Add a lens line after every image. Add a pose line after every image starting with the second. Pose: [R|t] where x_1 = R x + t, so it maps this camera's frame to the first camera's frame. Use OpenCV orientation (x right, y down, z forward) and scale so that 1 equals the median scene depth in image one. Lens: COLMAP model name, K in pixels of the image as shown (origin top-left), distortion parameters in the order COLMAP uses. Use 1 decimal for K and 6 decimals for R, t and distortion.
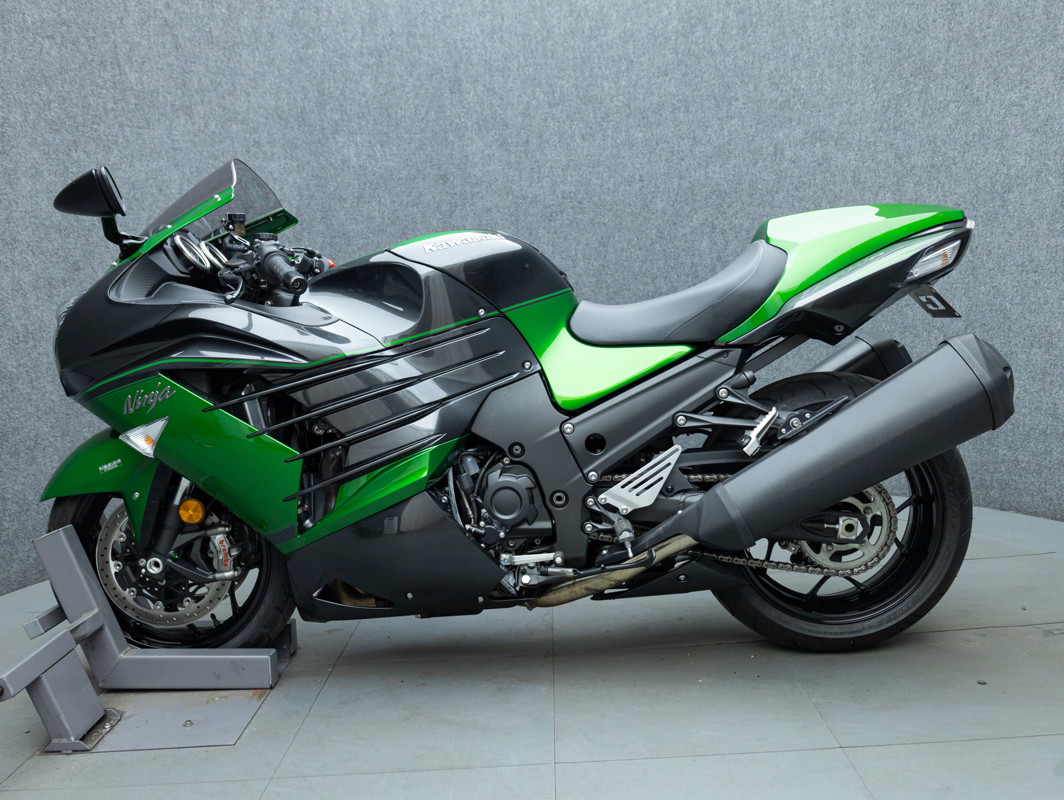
lens RADIAL K [[931.7, 0, 537.9], [0, 931.7, 399.0], [0, 0, 1]] dist [-0.020771, 0.003053]
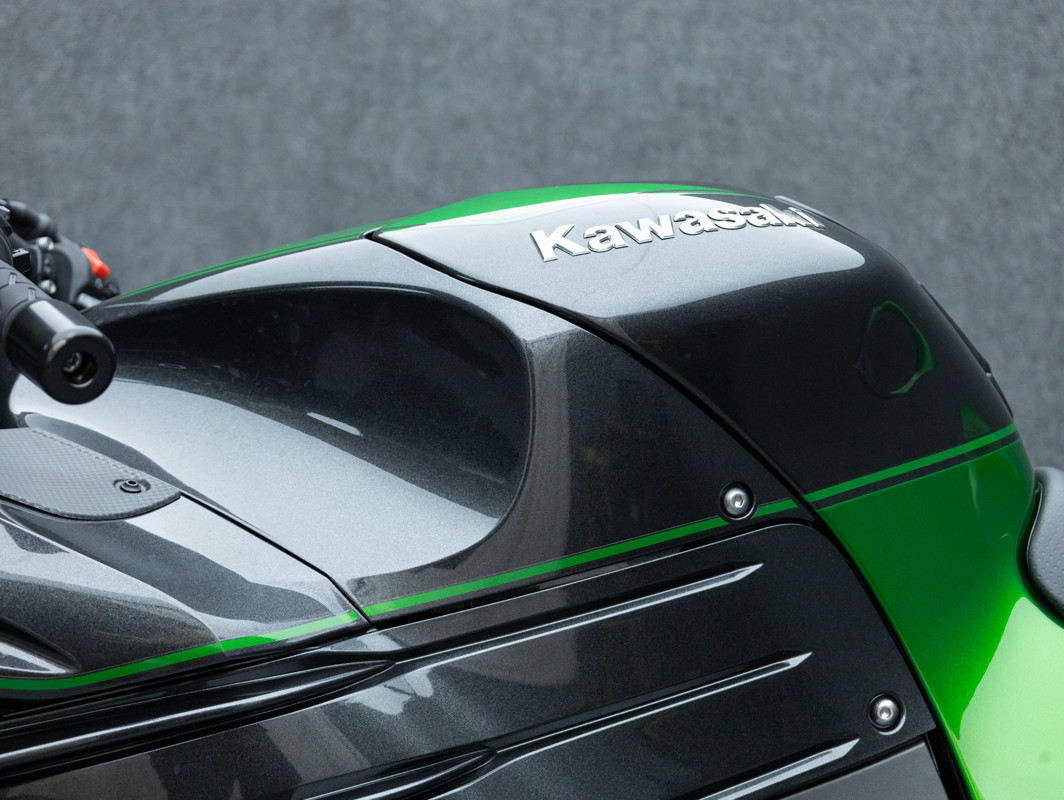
lens RADIAL K [[2257.6, 0, 532.0], [0, 2257.6, 400.0], [0, 0, 1]] dist [0.010033, 0.011157]
pose [[0.994542, 0.066087, 0.080733, -0.088776], [-0.058835, 0.994282, -0.089121, -0.032302], [-0.086161, 0.083885, 0.992743, 0.197812]]
